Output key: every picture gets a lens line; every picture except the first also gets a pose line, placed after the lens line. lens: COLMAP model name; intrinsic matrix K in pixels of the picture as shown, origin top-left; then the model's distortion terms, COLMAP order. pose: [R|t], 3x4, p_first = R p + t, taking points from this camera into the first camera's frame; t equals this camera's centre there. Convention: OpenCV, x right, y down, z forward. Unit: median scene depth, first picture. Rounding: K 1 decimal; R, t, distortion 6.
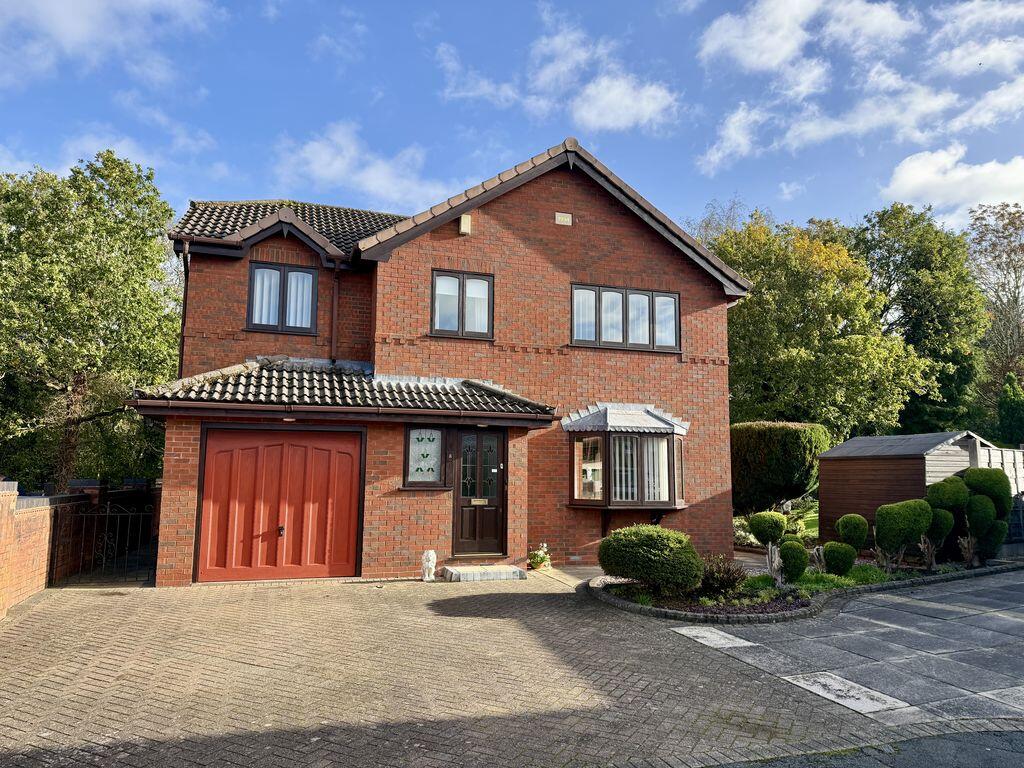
lens RADIAL K [[687.6, 0, 512.0], [0, 687.6, 384.0], [0, 0, 1]] dist [0.004857, 0.002237]
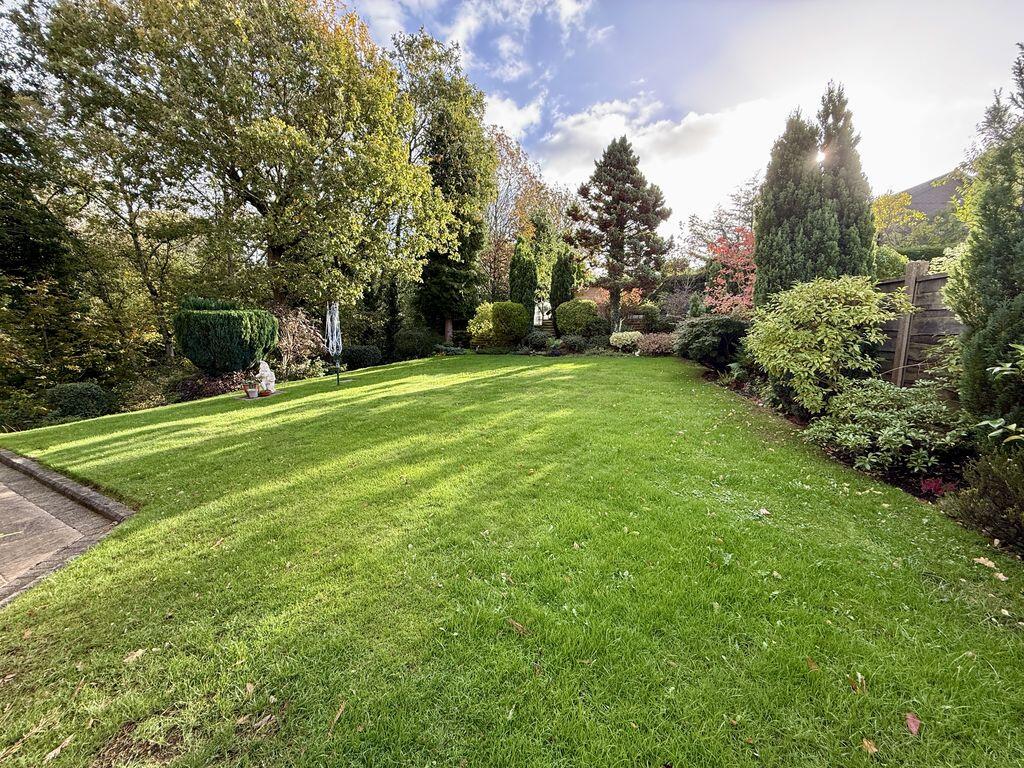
lens RADIAL K [[407.5, 0, 512.0], [0, 407.5, 384.0], [0, 0, 1]] dist [-0.000428, 0.000000]
pose [[0.718529, -0.089178, 0.689756, 0.255160], [-0.087025, 0.972423, 0.216379, 0.063335], [-0.690031, -0.215500, 0.690954, 0.500822]]
